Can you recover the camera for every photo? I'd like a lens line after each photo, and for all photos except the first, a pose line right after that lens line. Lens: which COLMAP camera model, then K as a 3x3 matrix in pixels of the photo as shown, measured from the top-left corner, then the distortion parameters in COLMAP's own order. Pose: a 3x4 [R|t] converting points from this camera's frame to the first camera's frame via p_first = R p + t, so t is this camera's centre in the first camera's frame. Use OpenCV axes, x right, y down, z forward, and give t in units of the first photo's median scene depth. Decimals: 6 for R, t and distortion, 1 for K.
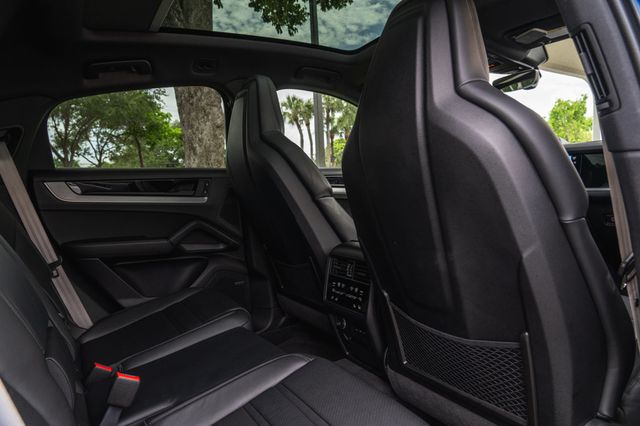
lens RADIAL K [[436.9, 0, 314.7], [0, 436.9, 228.7], [0, 0, 1]] dist [-0.033700, 0.003340]
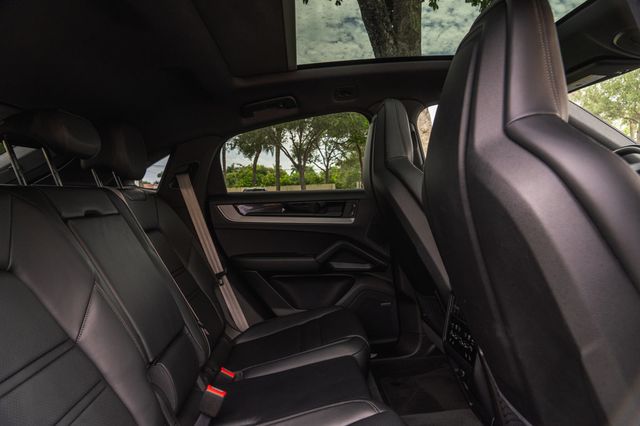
lens RADIAL K [[436.9, 0, 310.0], [0, 436.9, 225.8], [0, 0, 1]] dist [-0.033700, 0.003340]
pose [[0.871506, 0.032540, -0.489304, 0.198408], [-0.036217, 0.999342, 0.001953, -0.063014], [0.489045, 0.016019, 0.872111, 0.065313]]
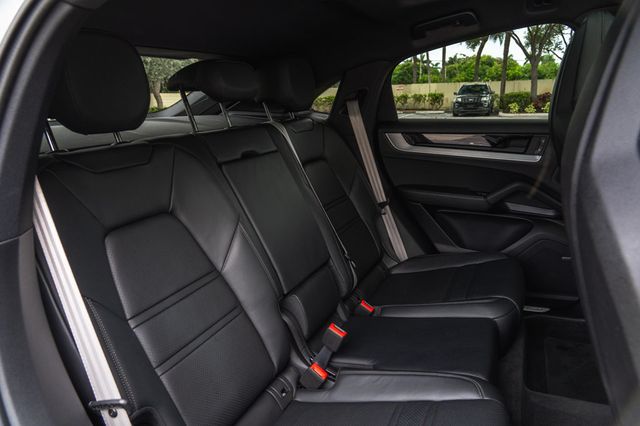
lens RADIAL K [[436.9, 0, 307.3], [0, 436.9, 225.4], [0, 0, 1]] dist [-0.033700, 0.003340]
pose [[0.540326, 0.248259, -0.804000, 0.272013], [-0.059173, 0.964331, 0.257999, -0.159755], [0.839373, -0.091828, 0.535743, 0.166188]]
